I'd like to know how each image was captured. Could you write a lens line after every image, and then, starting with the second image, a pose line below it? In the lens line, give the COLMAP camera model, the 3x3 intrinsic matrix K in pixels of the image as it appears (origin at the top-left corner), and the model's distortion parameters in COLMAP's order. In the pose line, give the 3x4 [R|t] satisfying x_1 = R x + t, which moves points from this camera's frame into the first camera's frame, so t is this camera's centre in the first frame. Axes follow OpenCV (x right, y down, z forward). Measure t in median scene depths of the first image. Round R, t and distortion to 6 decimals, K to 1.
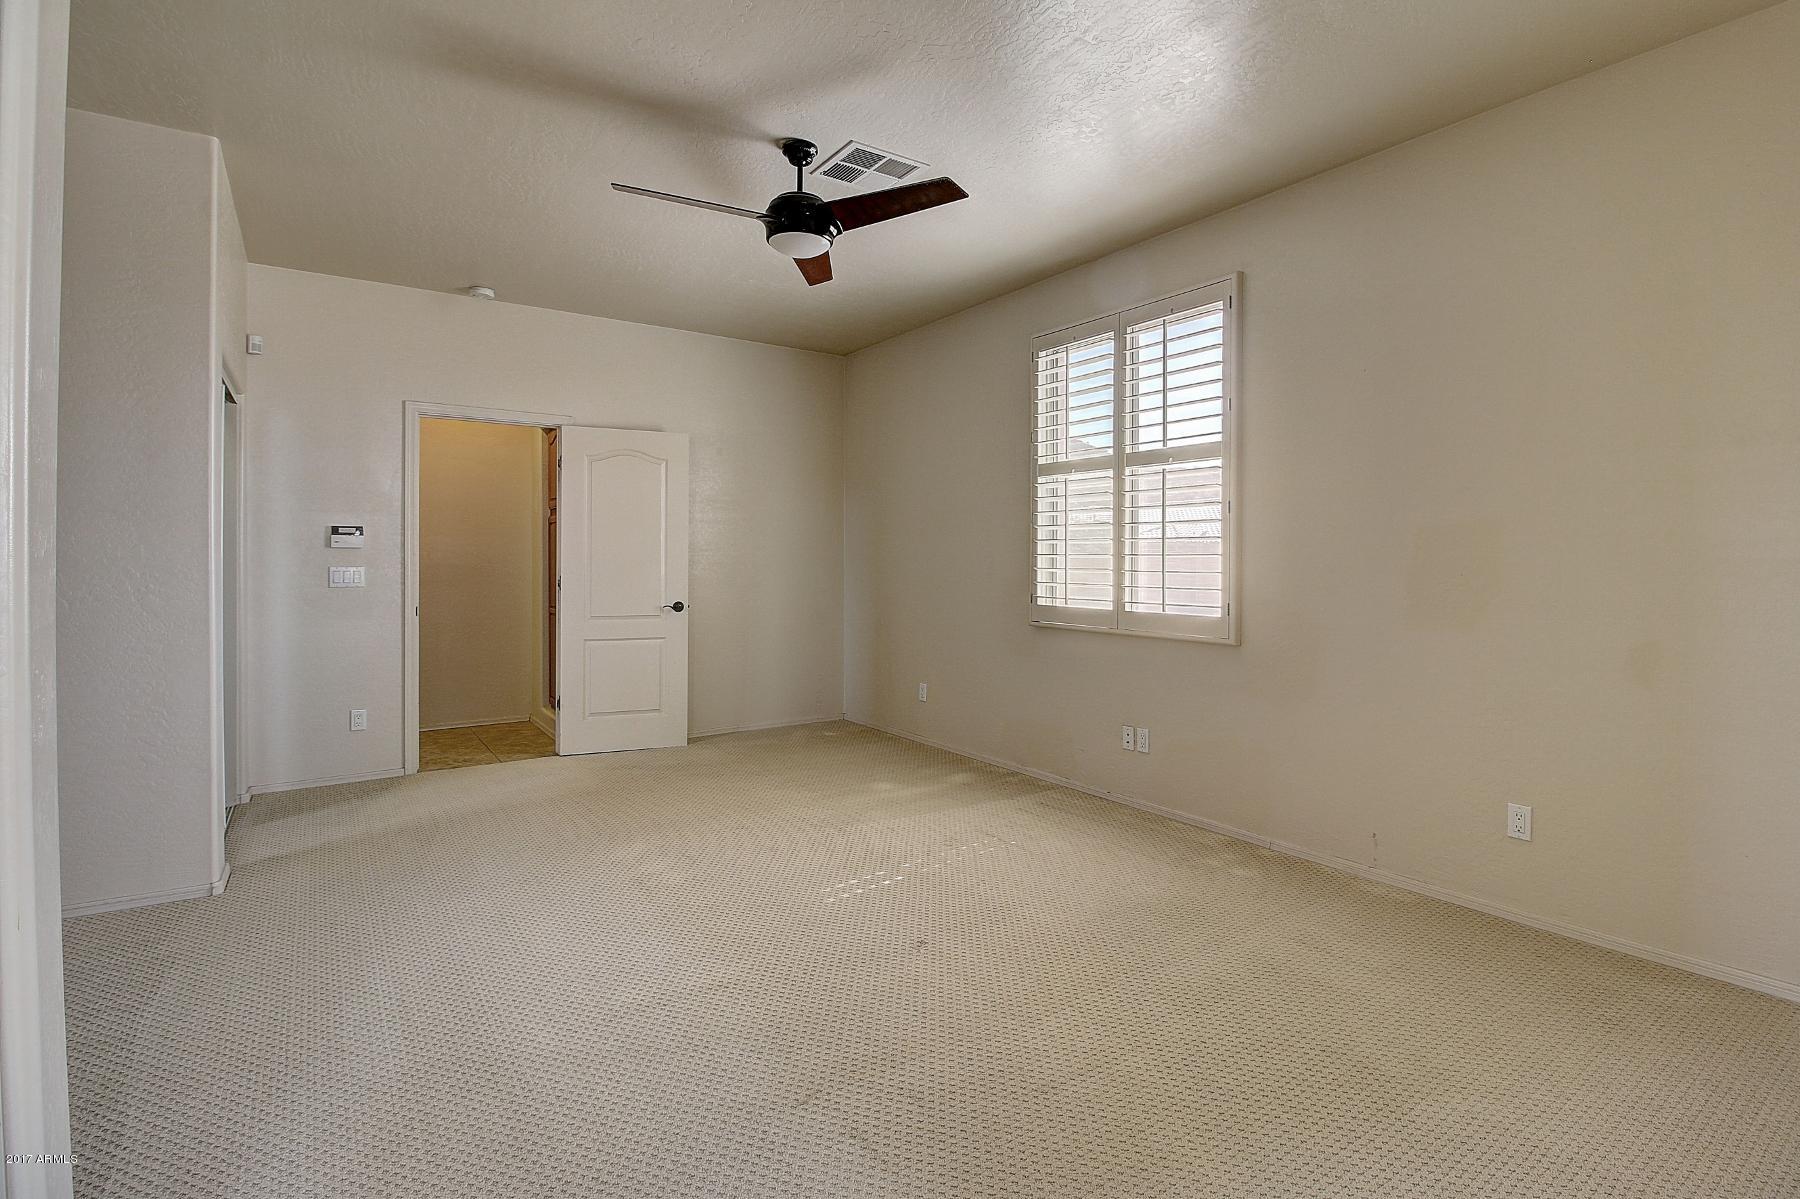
lens RADIAL K [[835.4, 0, 929.1], [0, 835.4, 564.5], [0, 0, 1]] dist [-0.024128, -0.000040]
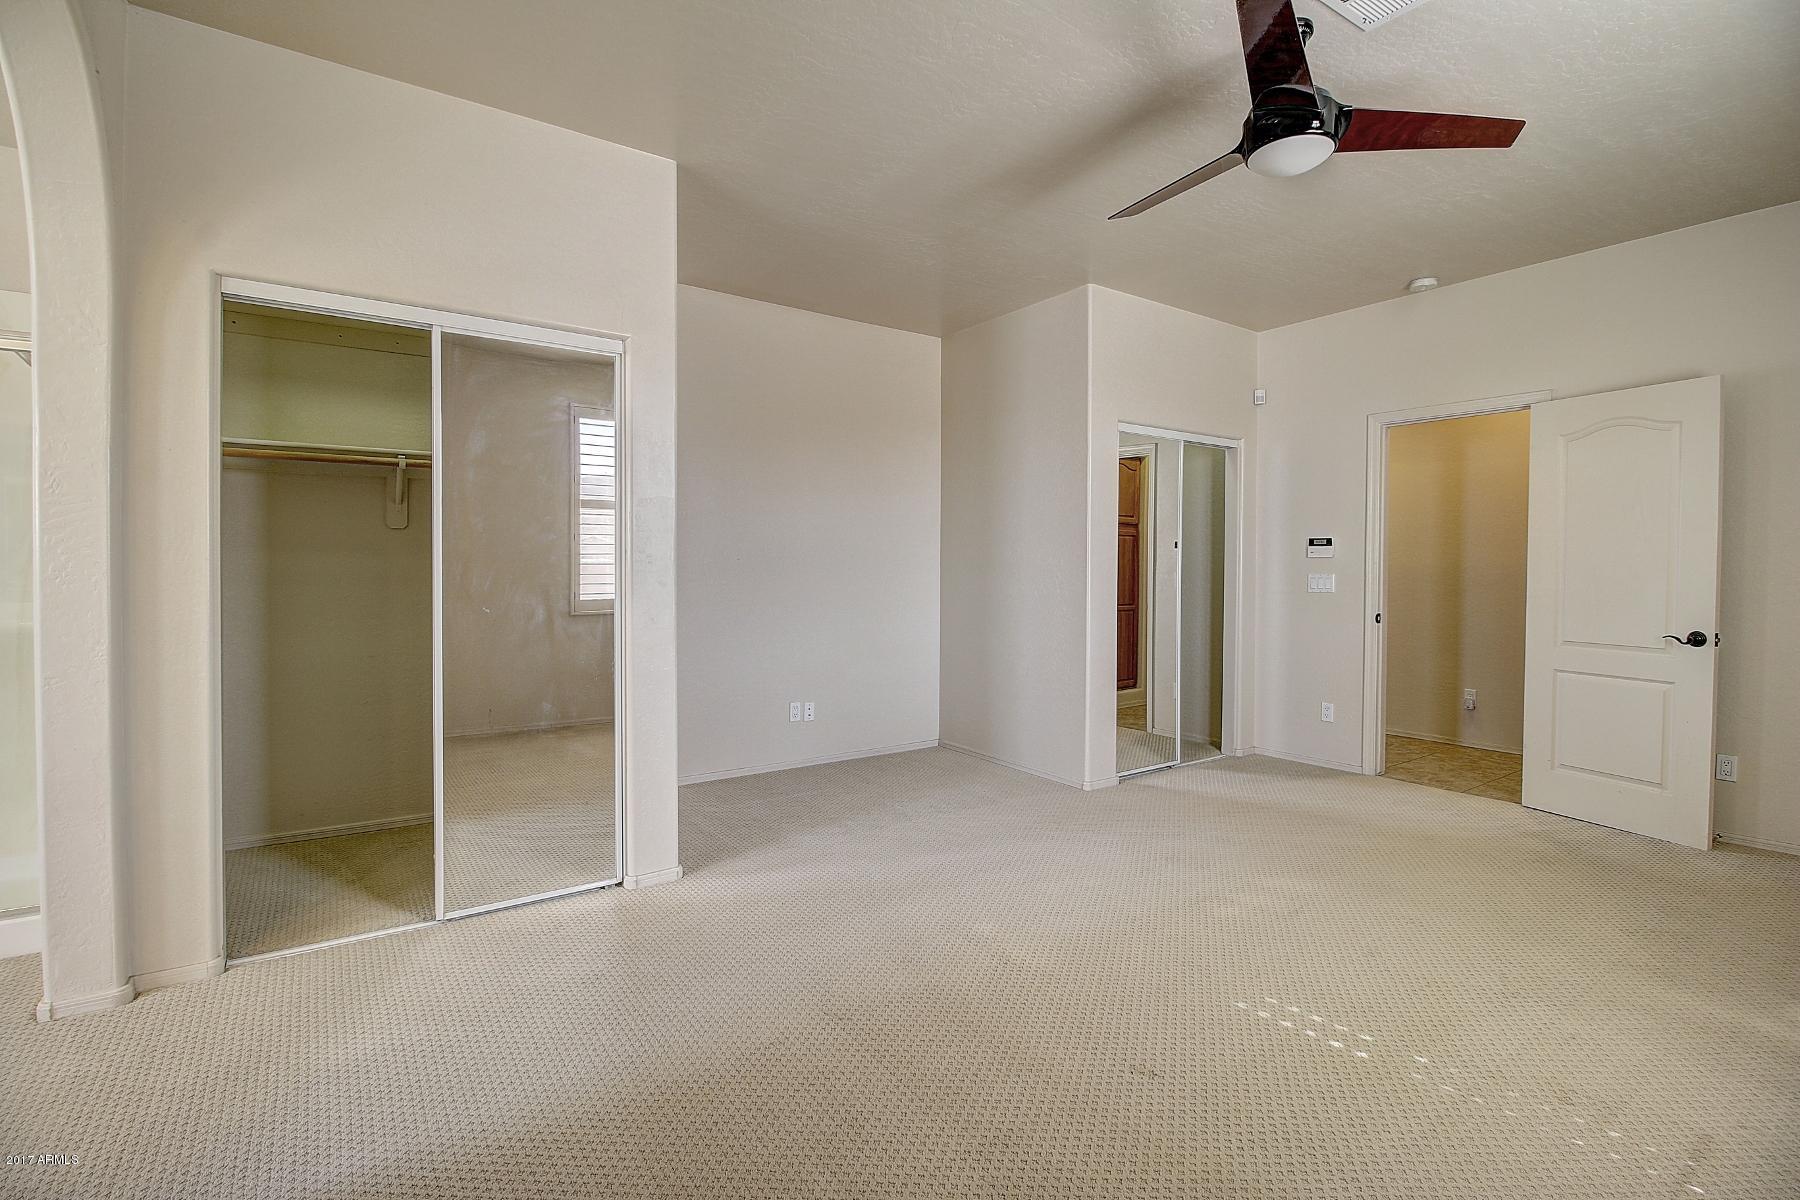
lens RADIAL K [[814.8, 0, 897.6], [0, 814.8, 582.0], [0, 0, 1]] dist [-0.026357, -0.000392]
pose [[-0.015122, 0.018557, -0.999713, 0.391116], [-0.004236, 0.999818, 0.018623, -0.004701], [0.999877, 0.004516, -0.015041, 0.420939]]
